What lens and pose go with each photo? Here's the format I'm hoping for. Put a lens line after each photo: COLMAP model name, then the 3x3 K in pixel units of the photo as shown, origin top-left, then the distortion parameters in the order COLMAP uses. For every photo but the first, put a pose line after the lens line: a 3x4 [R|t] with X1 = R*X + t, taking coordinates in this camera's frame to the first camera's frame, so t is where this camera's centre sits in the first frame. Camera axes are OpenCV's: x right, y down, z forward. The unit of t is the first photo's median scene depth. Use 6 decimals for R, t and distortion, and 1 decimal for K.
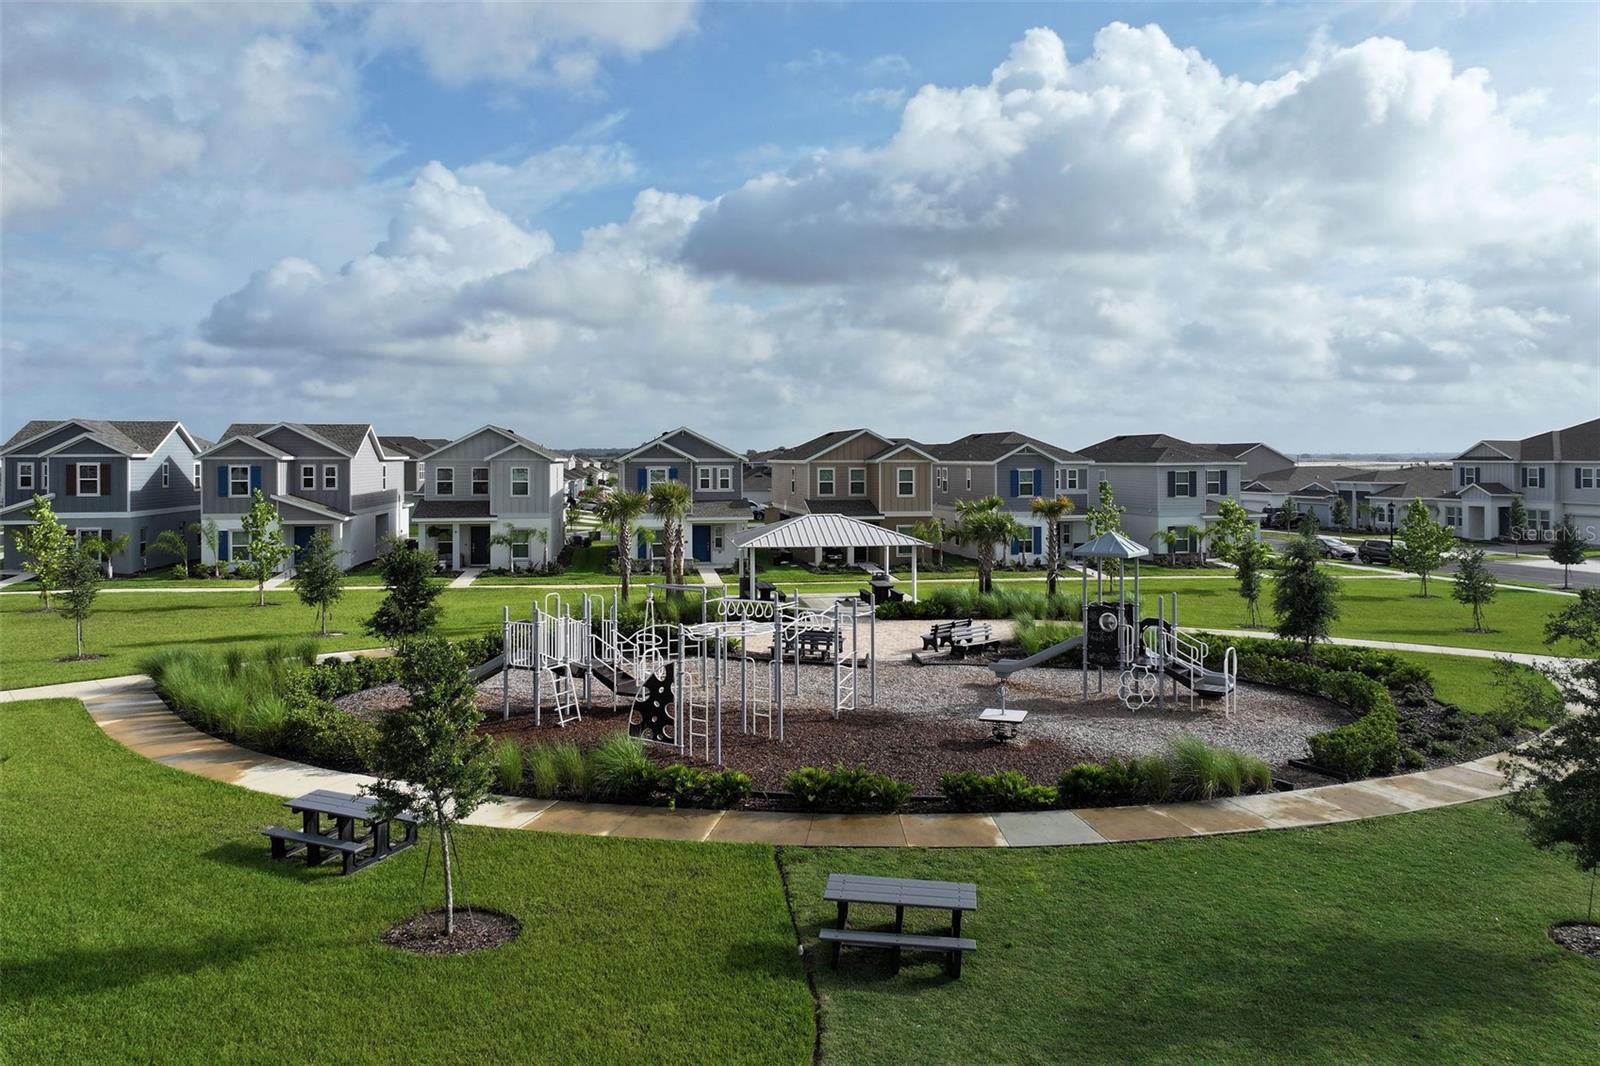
lens RADIAL K [[1110.8, 0, 802.8], [0, 1110.8, 535.1], [0, 0, 1]] dist [0.013436, -0.000428]
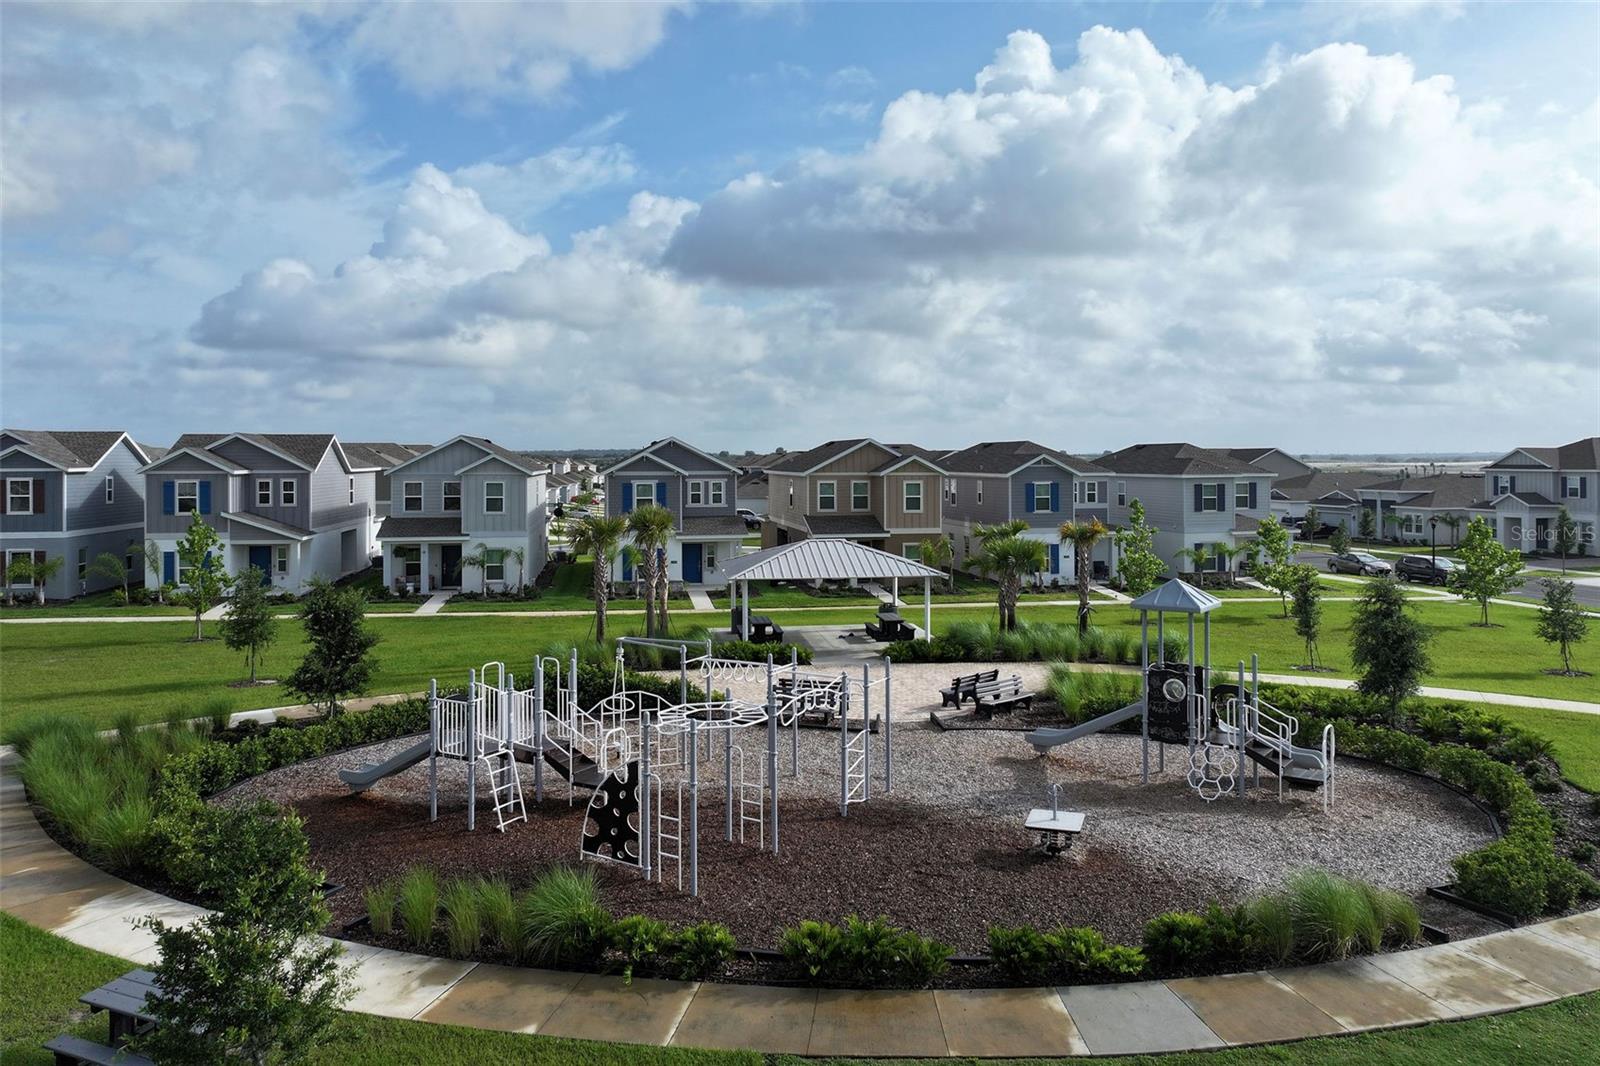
lens RADIAL K [[1110.8, 0, 800.8], [0, 1110.8, 527.3], [0, 0, 1]] dist [0.013436, -0.000428]
pose [[1.000000, -0.000638, -0.000227, -0.000603], [0.000636, 0.999972, -0.007504, -0.023224], [0.000232, 0.007504, 0.999972, 0.114090]]
